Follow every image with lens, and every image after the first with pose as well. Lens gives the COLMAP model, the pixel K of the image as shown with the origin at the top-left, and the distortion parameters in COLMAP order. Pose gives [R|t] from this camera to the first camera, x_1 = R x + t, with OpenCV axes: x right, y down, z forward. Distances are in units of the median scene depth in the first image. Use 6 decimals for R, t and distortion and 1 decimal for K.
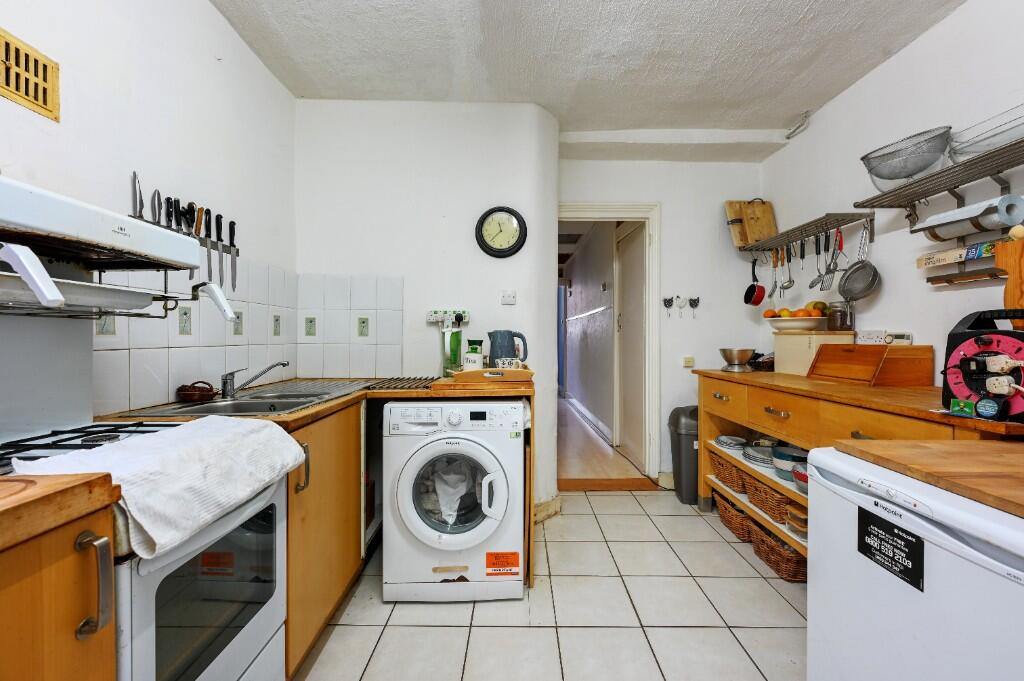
lens RADIAL K [[404.8, 0, 512.0], [0, 404.8, 340.5], [0, 0, 1]] dist [-0.002025, -0.000136]
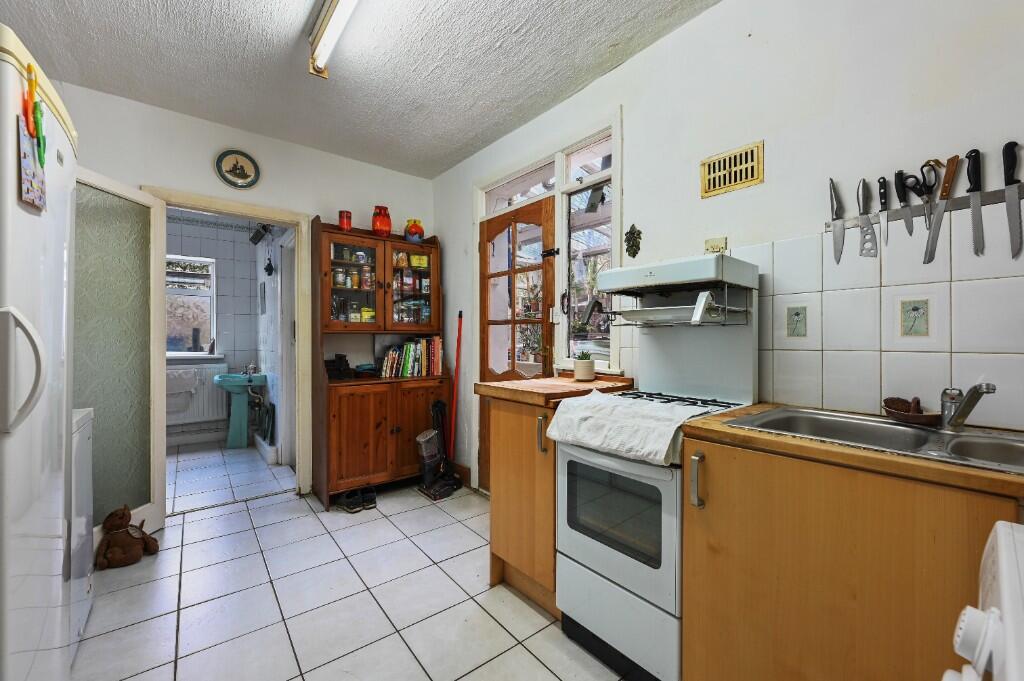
lens RADIAL K [[417.8, 0, 513.8], [0, 417.8, 331.4], [0, 0, 1]] dist [-0.001864, -0.000161]
pose [[-0.778483, -0.007761, -0.627617, 0.272842], [-0.000834, 0.999935, -0.011332, -0.010122], [0.627665, -0.008298, -0.778439, 1.003694]]
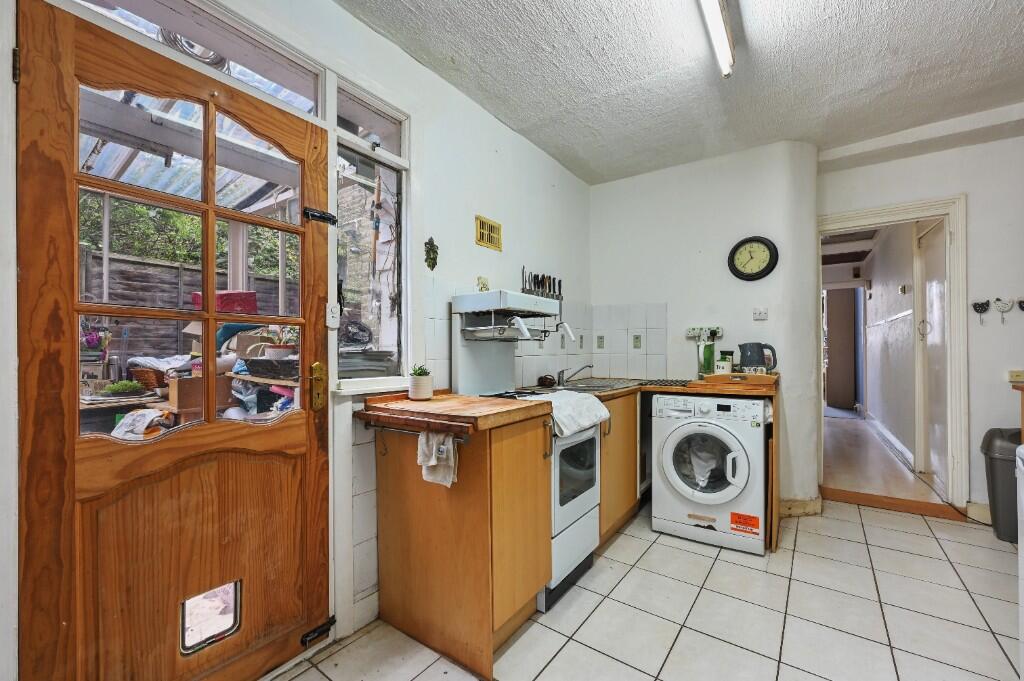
lens RADIAL K [[409.8, 0, 511.1], [0, 409.8, 349.3], [0, 0, 1]] dist [-0.013494, -0.000105]
pose [[0.804804, -0.005730, -0.593513, 0.142060], [0.002360, 0.999976, -0.006455, -0.000054], [0.593536, 0.003794, 0.804798, -0.466972]]
